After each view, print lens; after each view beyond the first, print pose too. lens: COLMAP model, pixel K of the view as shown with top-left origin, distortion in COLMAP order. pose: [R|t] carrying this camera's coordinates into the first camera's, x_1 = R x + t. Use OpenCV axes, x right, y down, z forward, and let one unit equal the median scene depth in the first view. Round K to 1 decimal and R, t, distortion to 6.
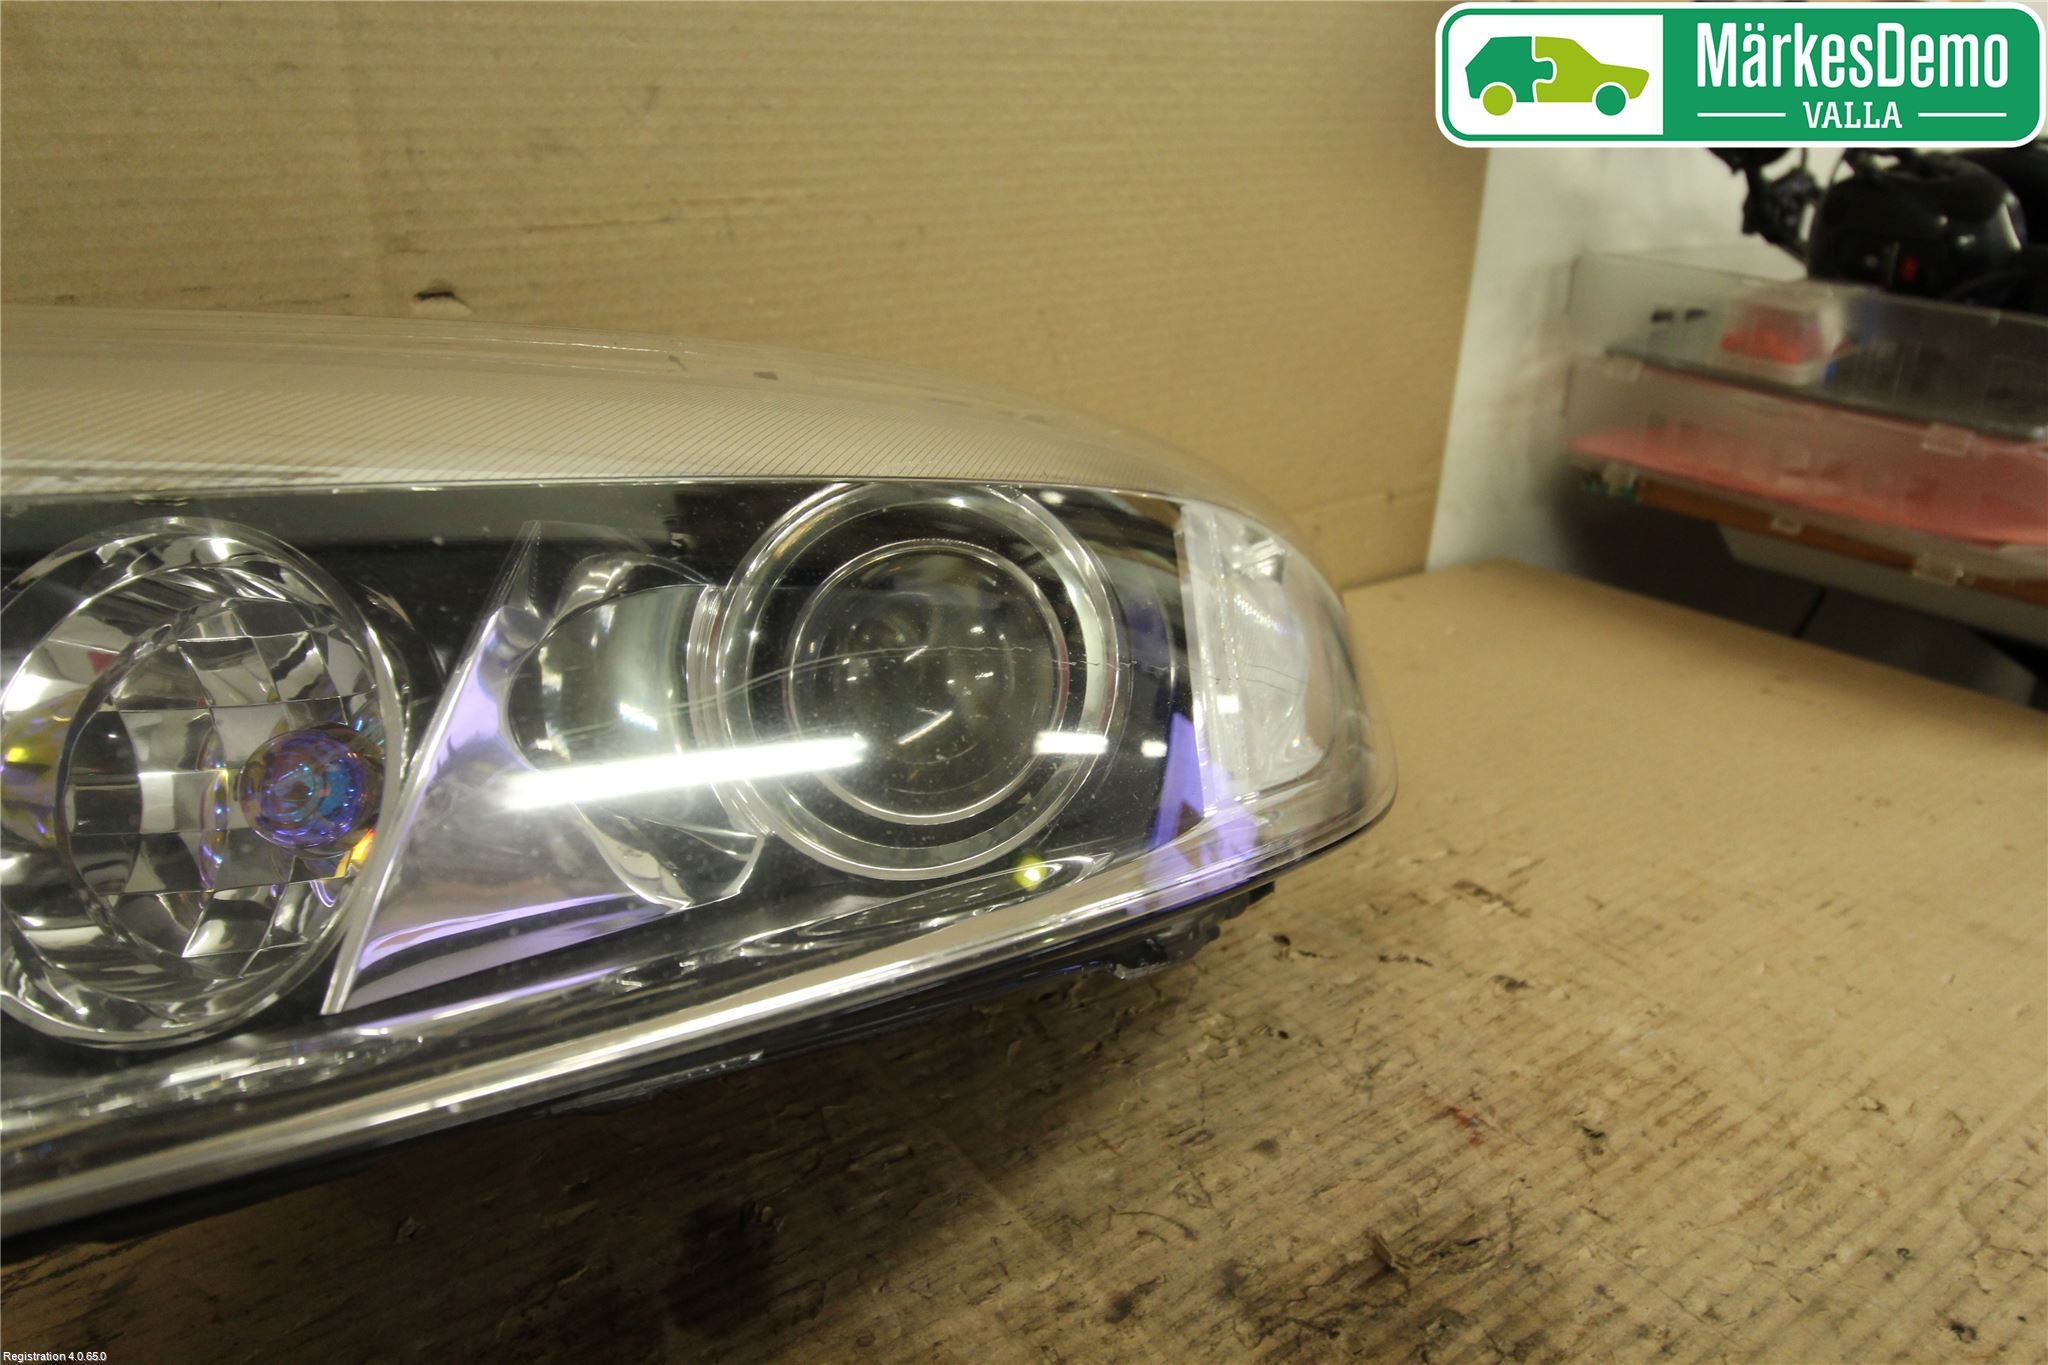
lens RADIAL K [[1468.5, 0, 1033.0], [0, 1468.5, 671.9], [0, 0, 1]] dist [0.002986, -0.008856]
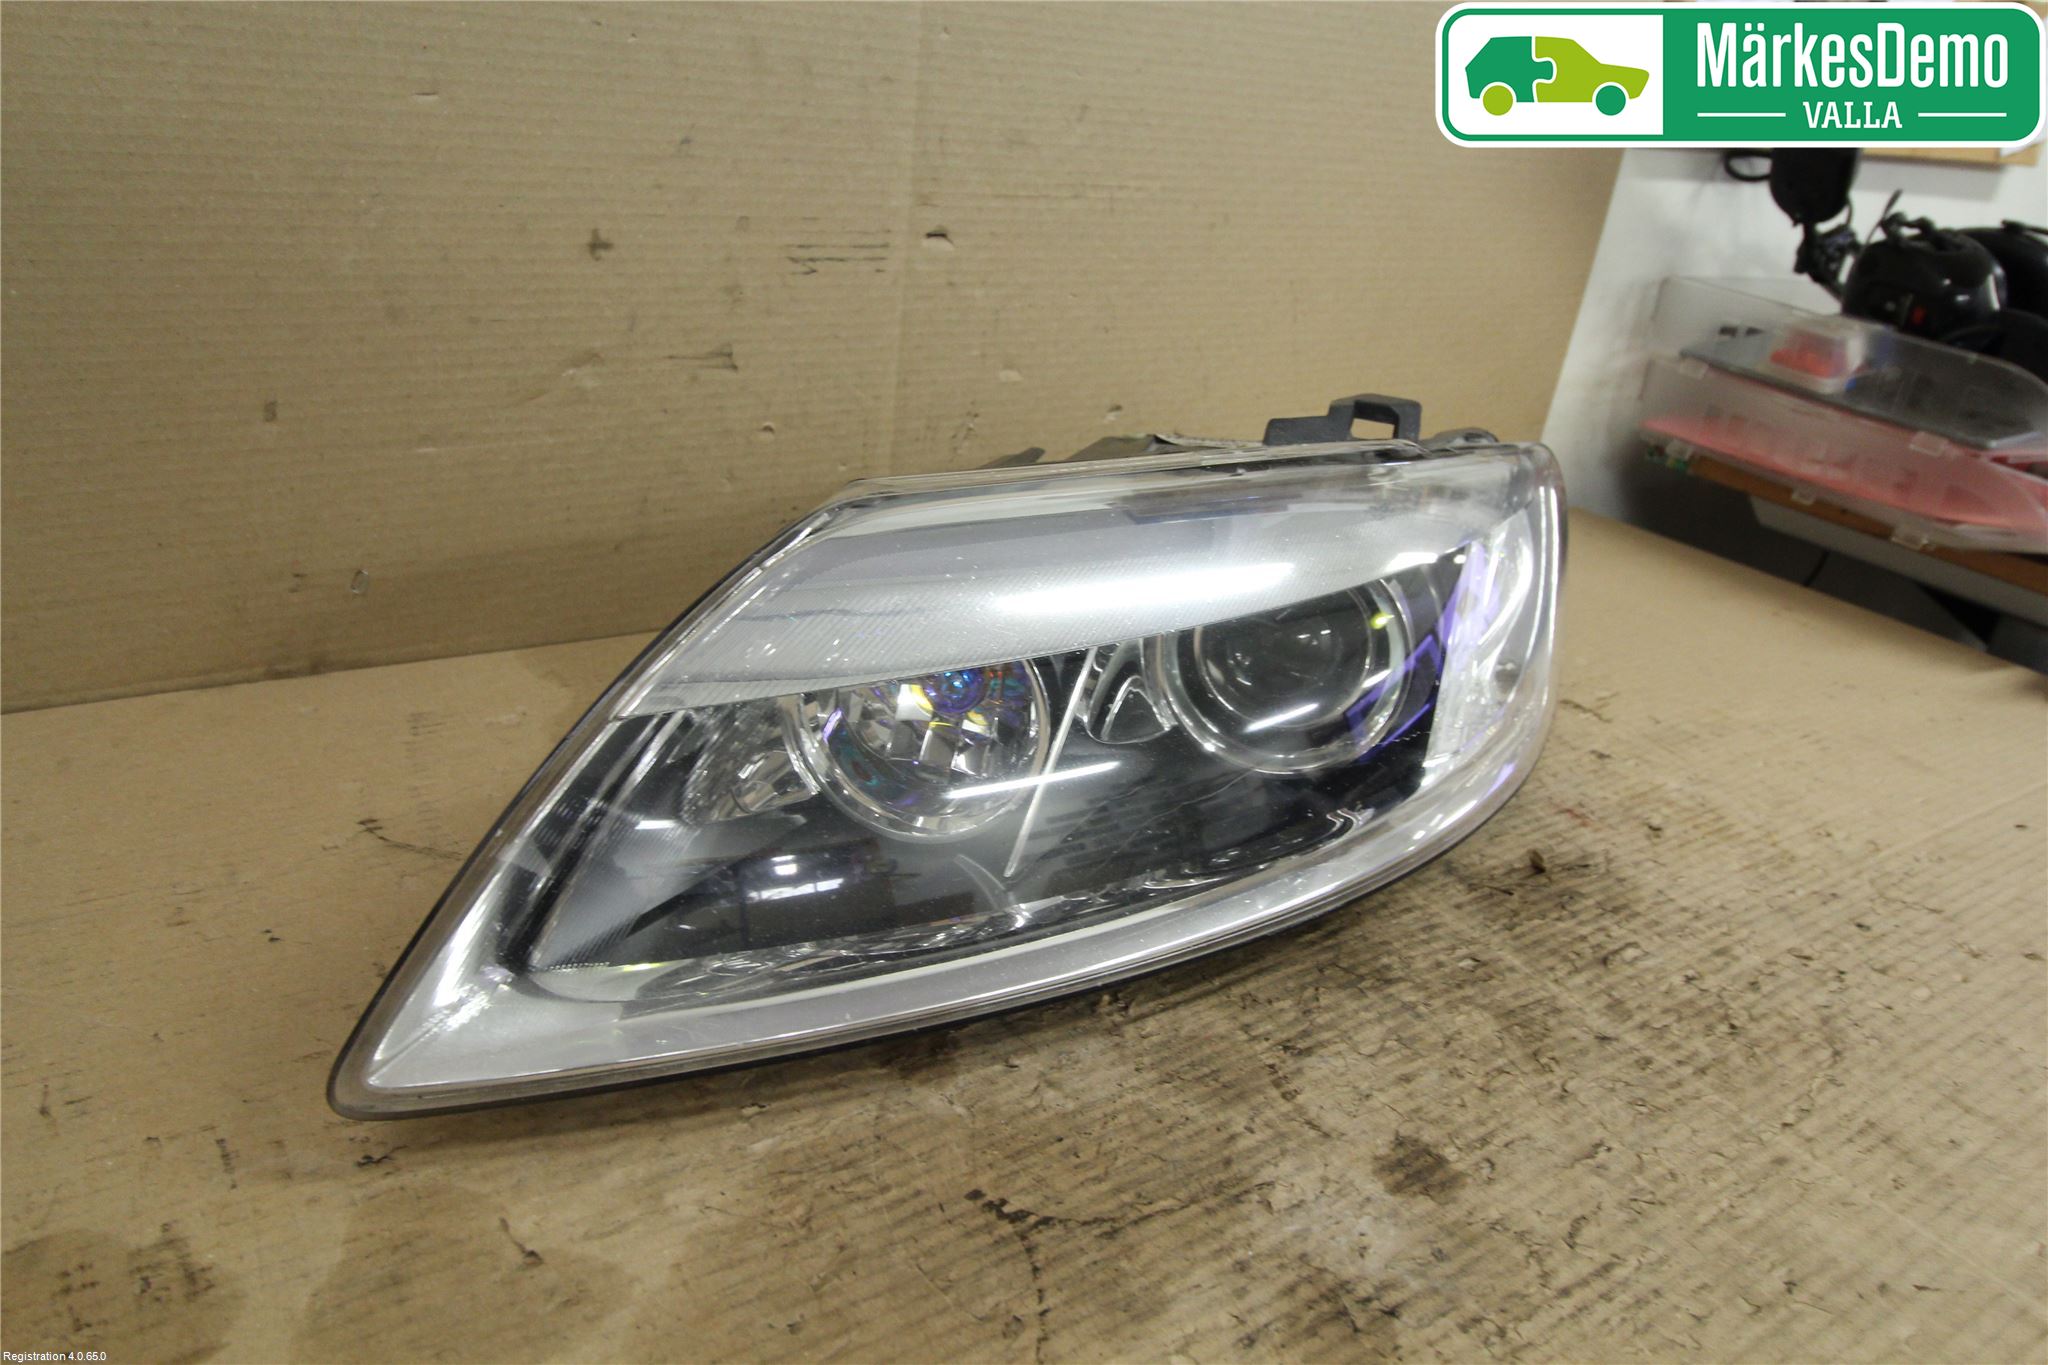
lens RADIAL K [[1468.5, 0, 1023.2], [0, 1468.5, 676.4], [0, 0, 1]] dist [0.002986, -0.008856]
pose [[0.994819, 0.101207, 0.009648, -0.283736], [-0.101519, 0.994003, 0.040645, 0.118642], [-0.005476, -0.041414, 0.999127, -0.506001]]
